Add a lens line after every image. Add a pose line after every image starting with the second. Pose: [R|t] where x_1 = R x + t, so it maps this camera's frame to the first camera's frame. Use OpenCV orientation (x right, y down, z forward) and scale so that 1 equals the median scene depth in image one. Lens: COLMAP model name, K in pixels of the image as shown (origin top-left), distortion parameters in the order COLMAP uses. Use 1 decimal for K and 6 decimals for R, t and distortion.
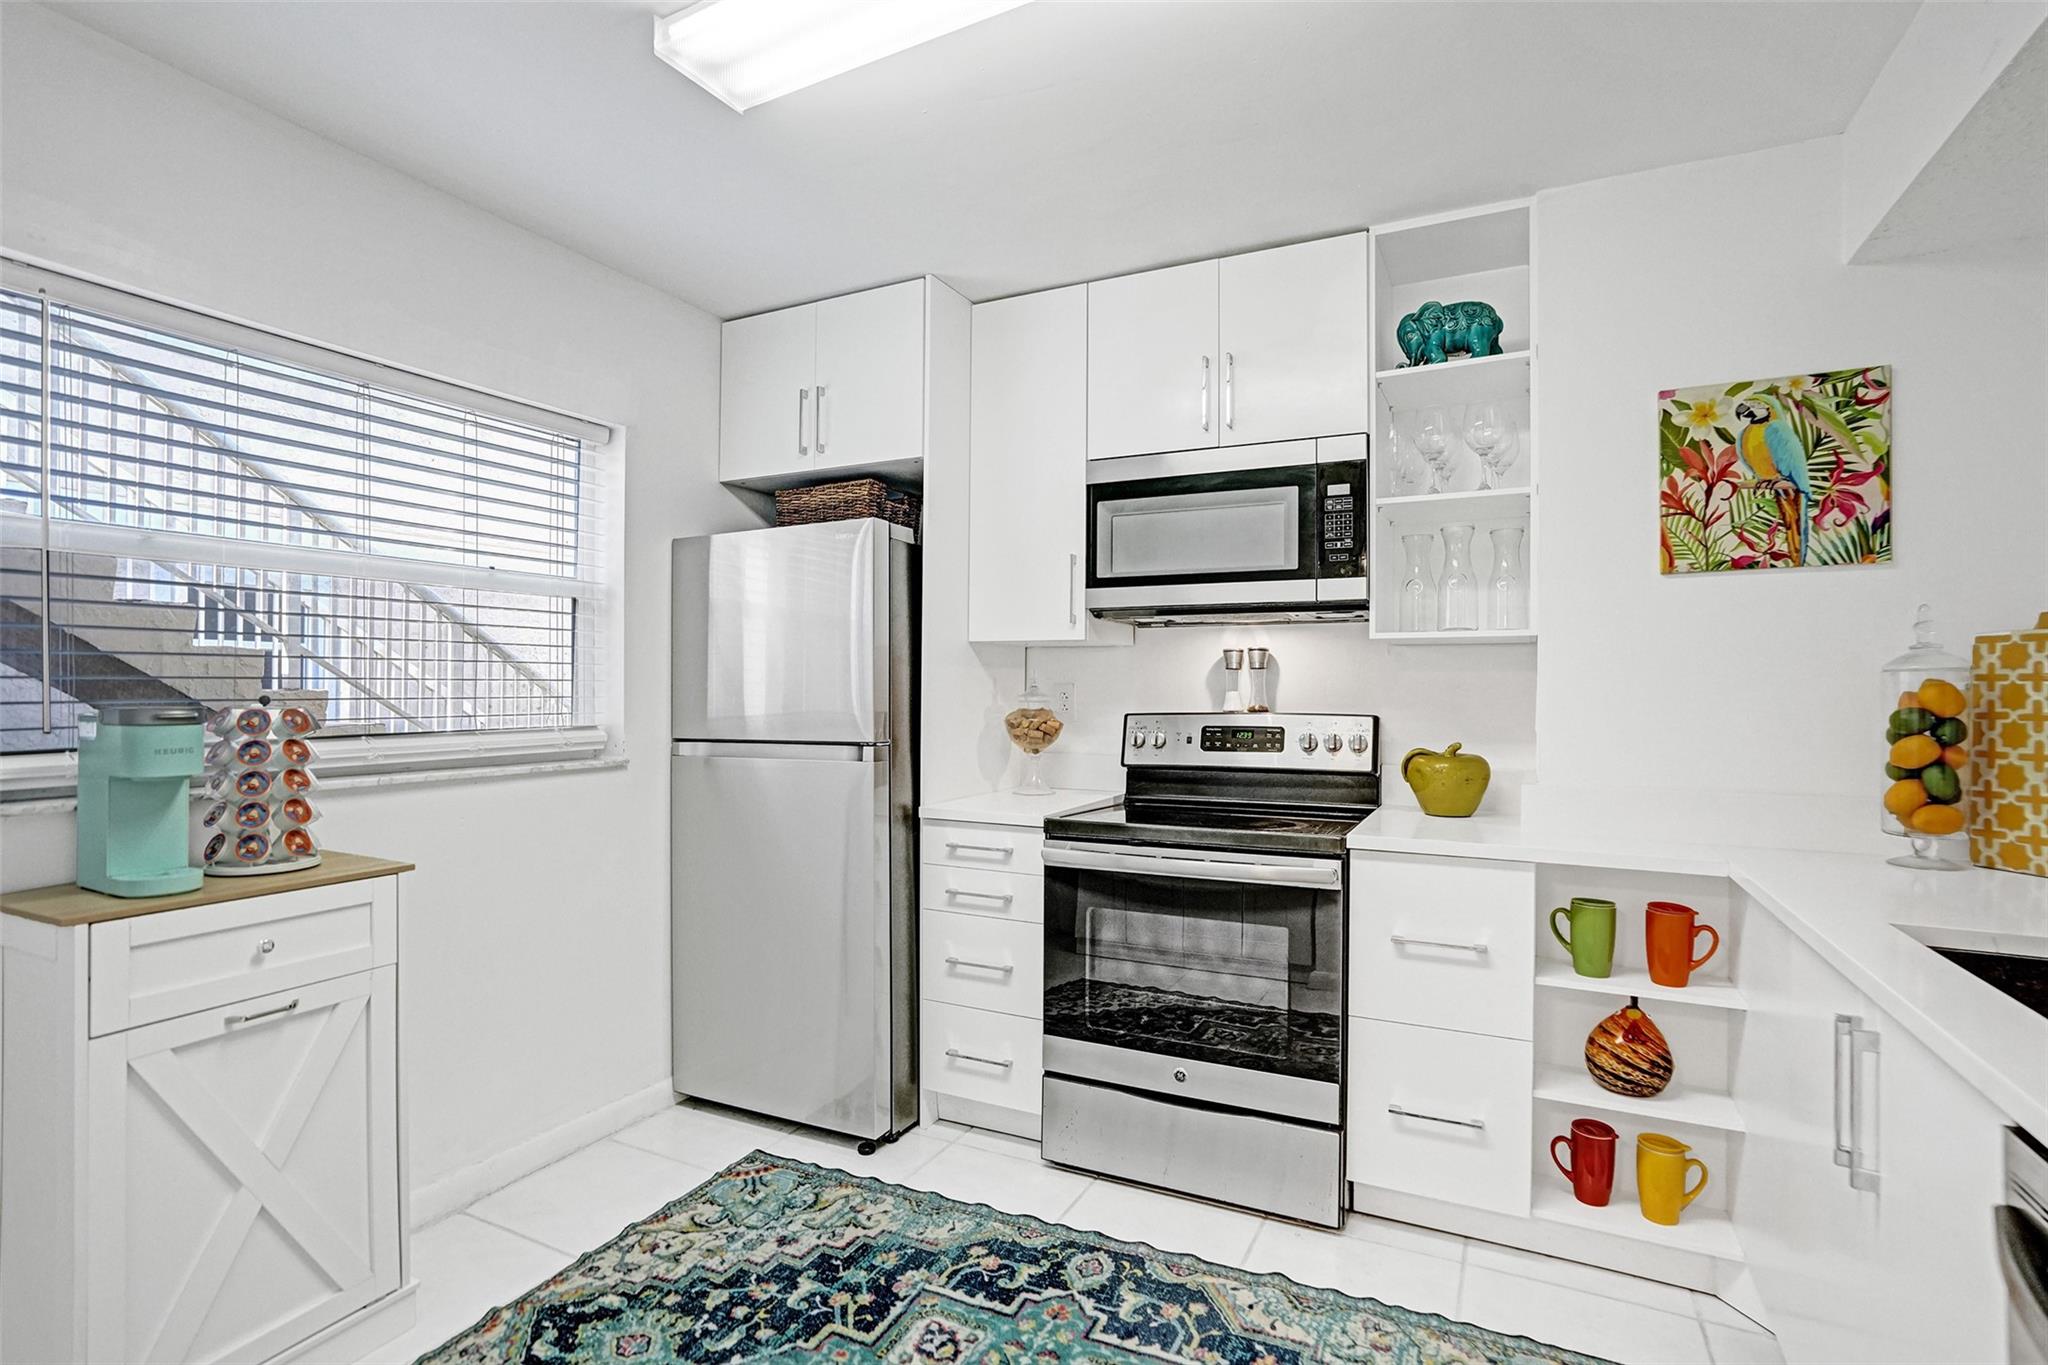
lens RADIAL K [[978.3, 0, 1022.9], [0, 978.3, 688.0], [0, 0, 1]] dist [-0.039605, 0.017999]
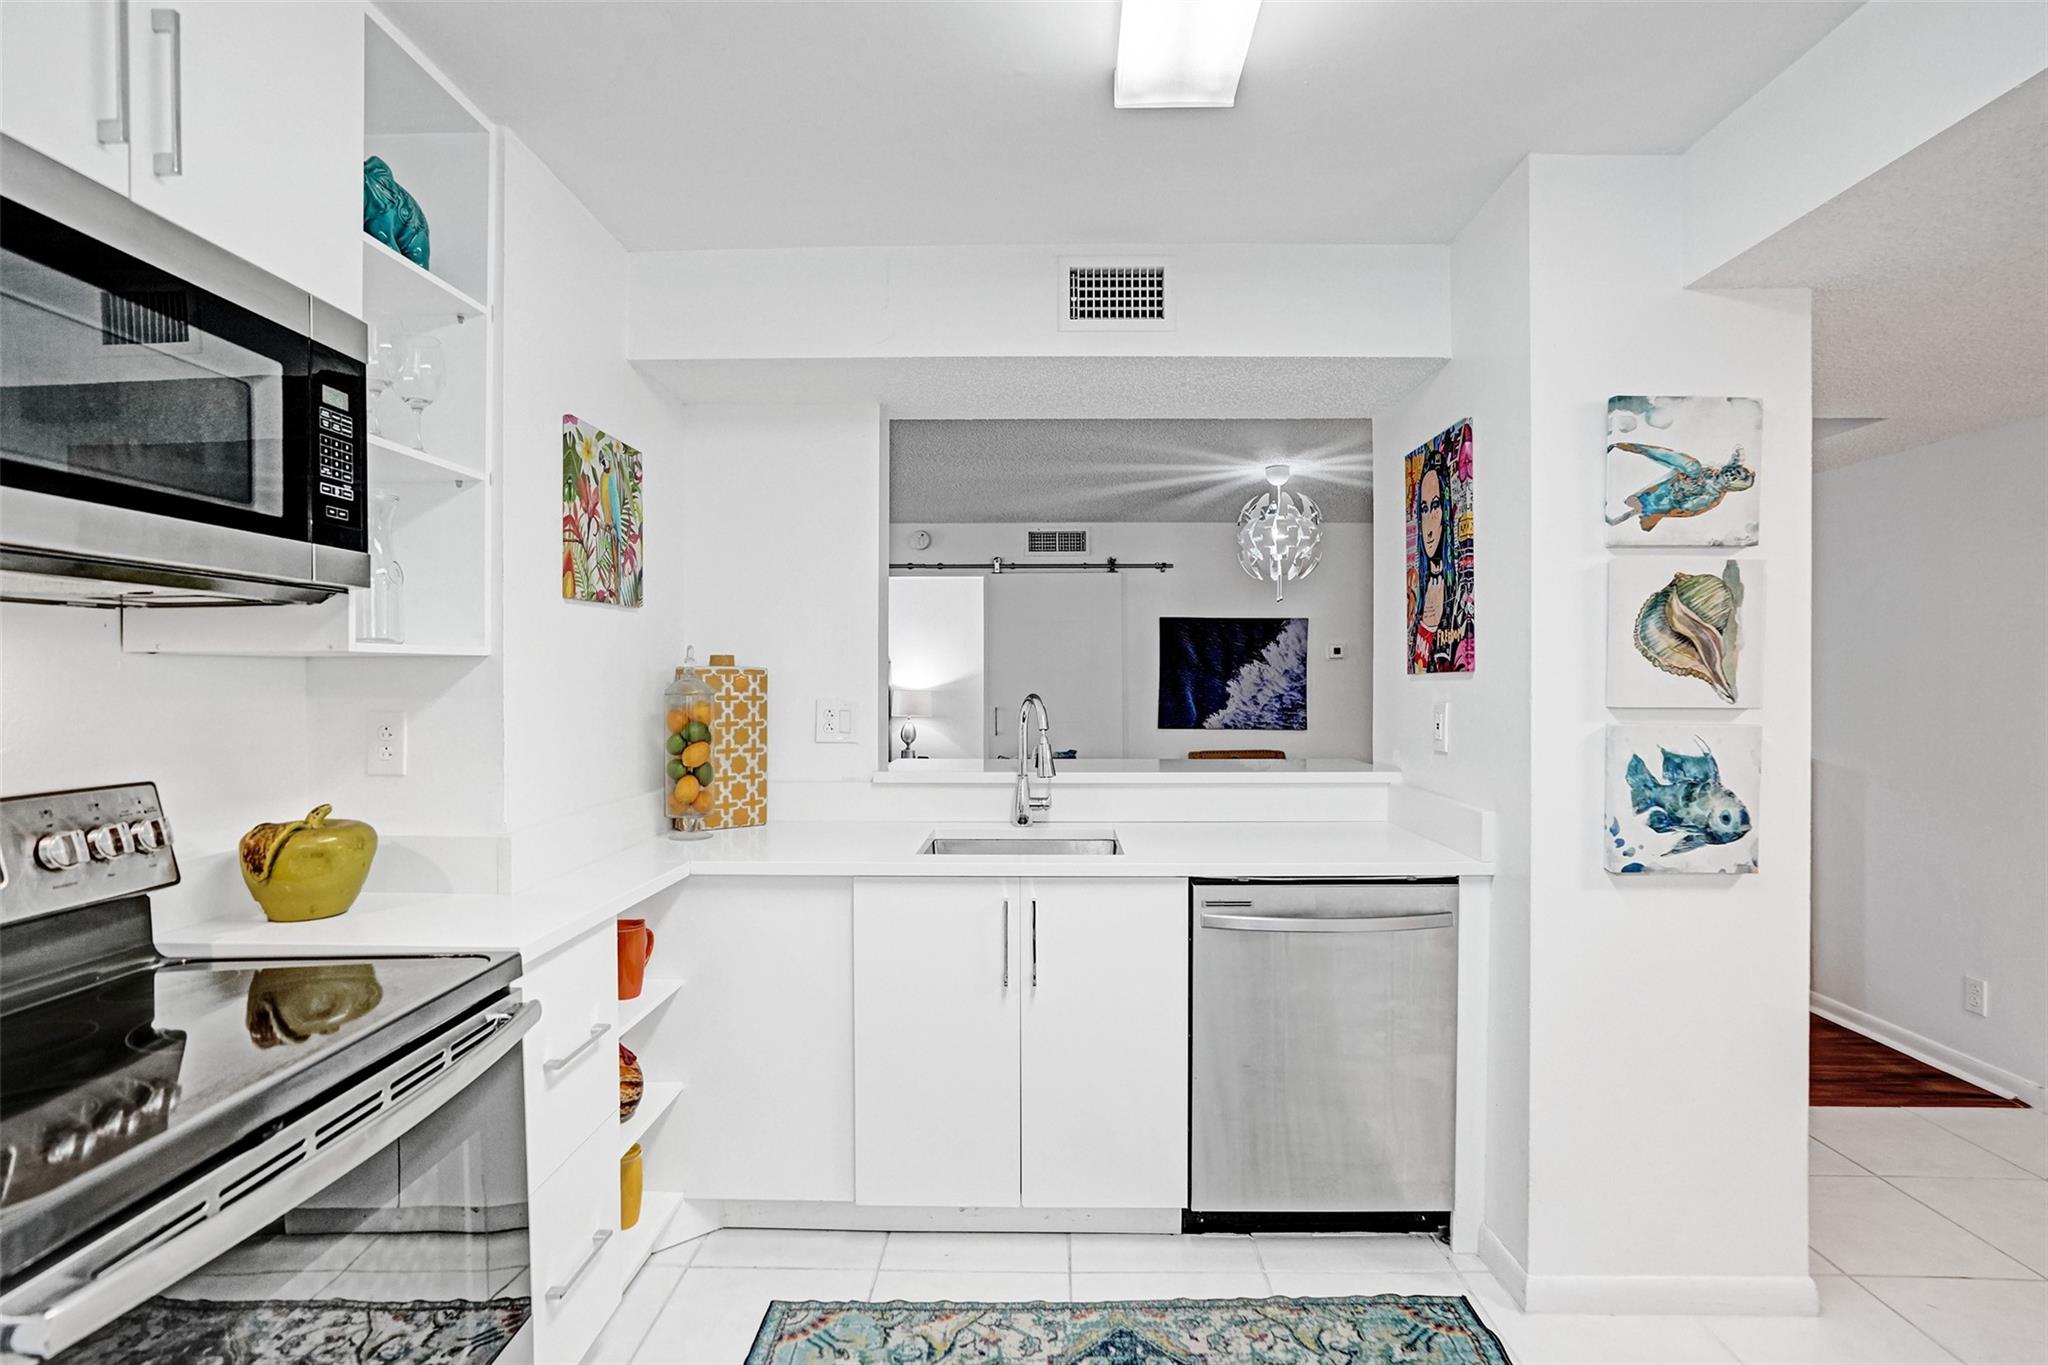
lens RADIAL K [[980.4, 0, 1023.6], [0, 980.4, 678.0], [0, 0, 1]] dist [-0.053723, 0.028901]
pose [[-0.429272, -0.008411, 0.903136, -0.459512], [-0.003219, 0.999965, 0.007782, -0.048208], [-0.903170, 0.000434, -0.429284, 1.052586]]
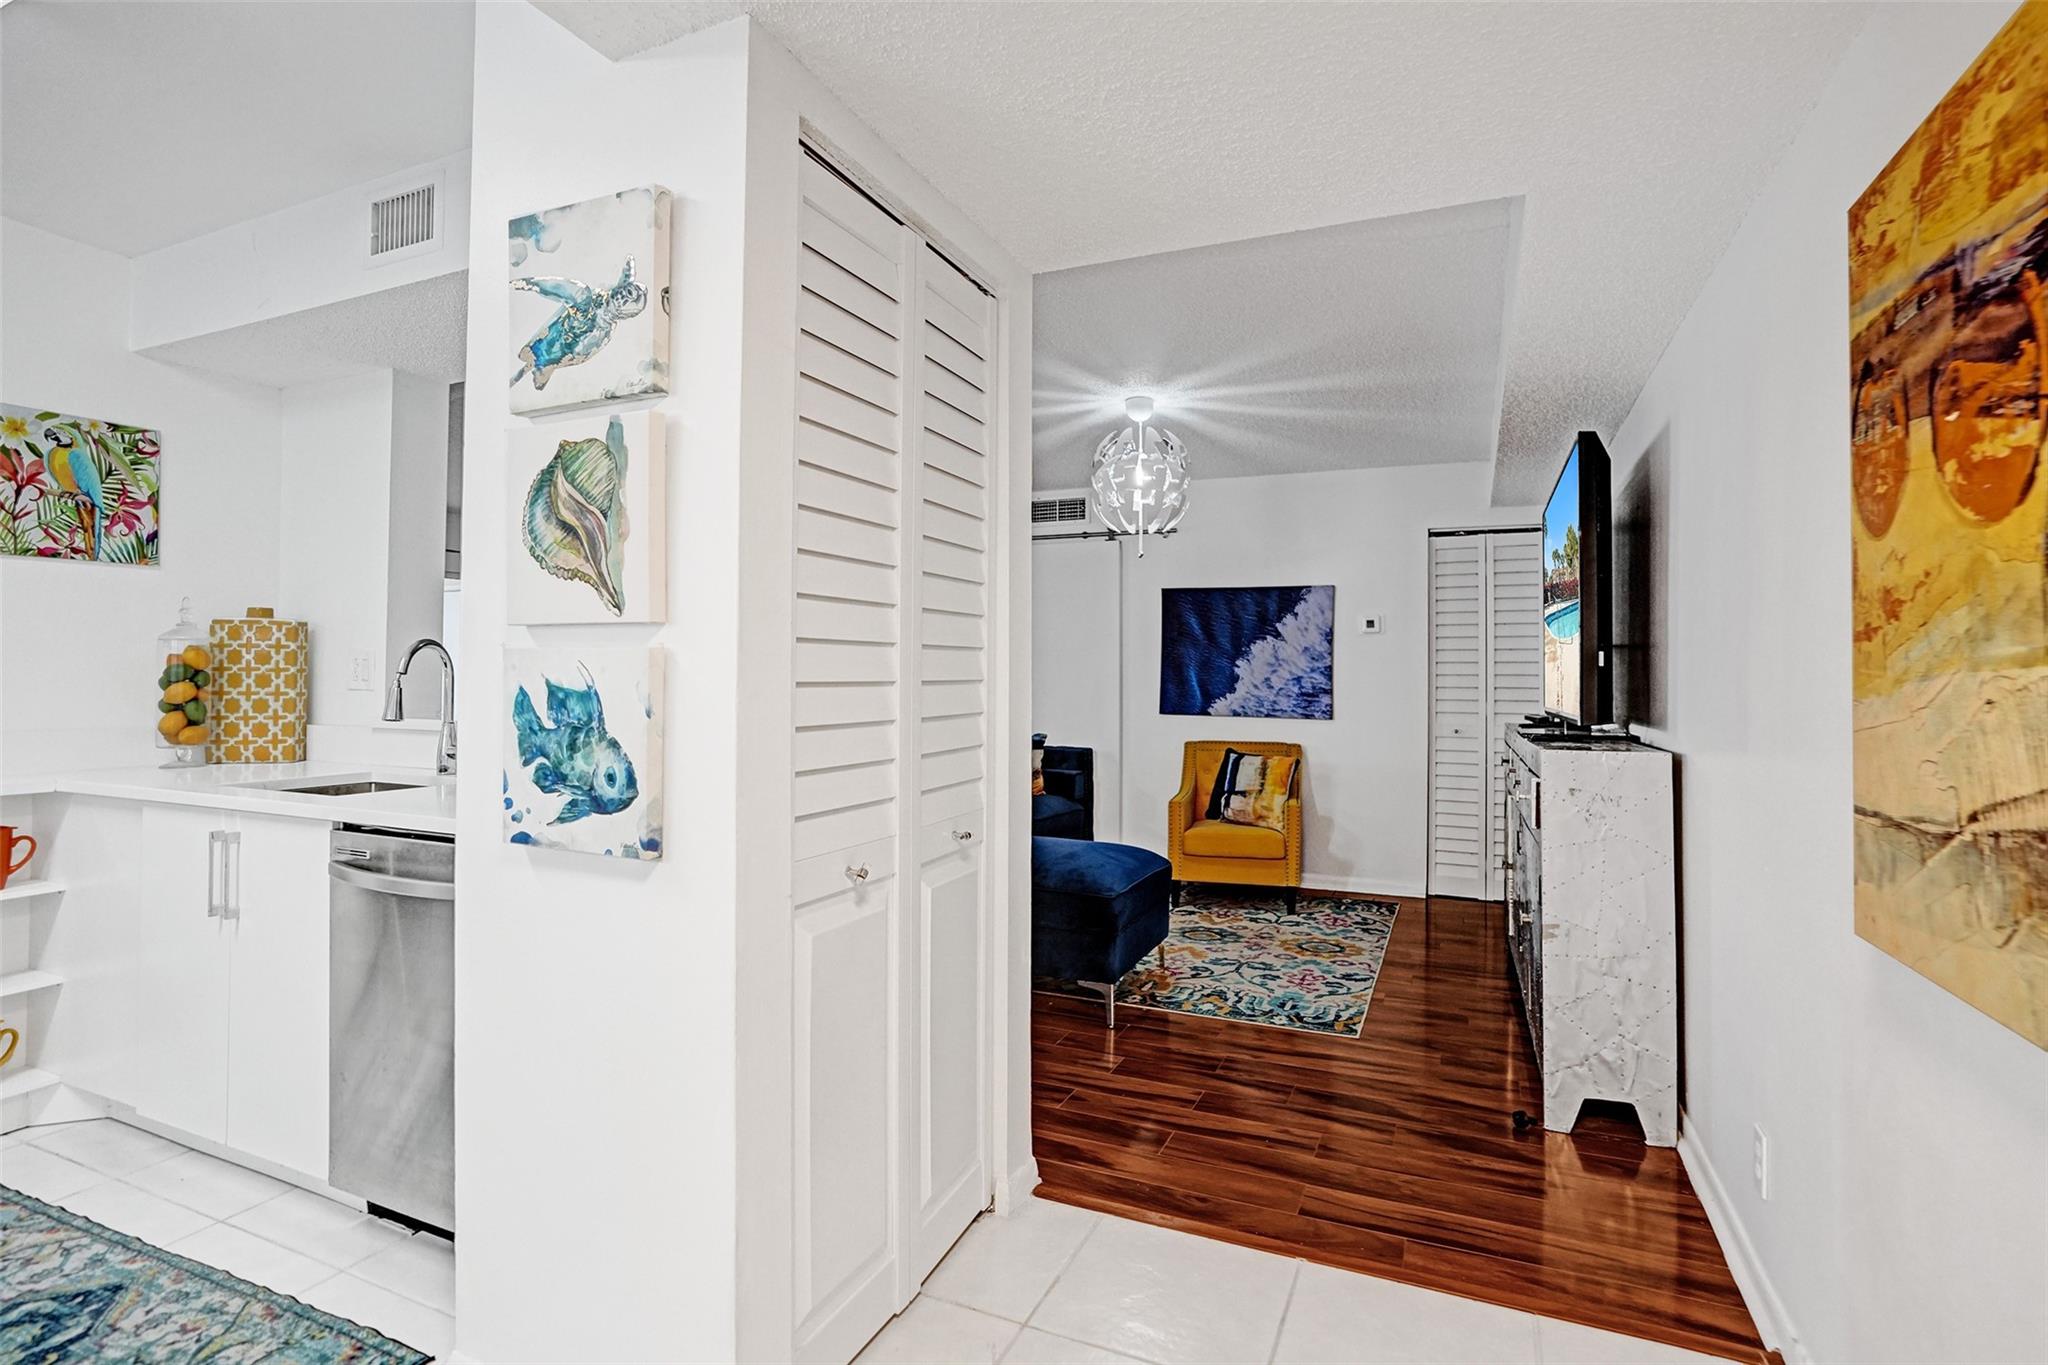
lens RADIAL K [[990.1, 0, 1024.4], [0, 990.1, 658.1], [0, 0, 1]] dist [-0.054477, 0.028499]
pose [[-0.042170, 0.012205, 0.999036, -0.603252], [-0.007060, 0.999897, -0.012514, 0.018902], [-0.999085, -0.007581, -0.042080, -0.257263]]
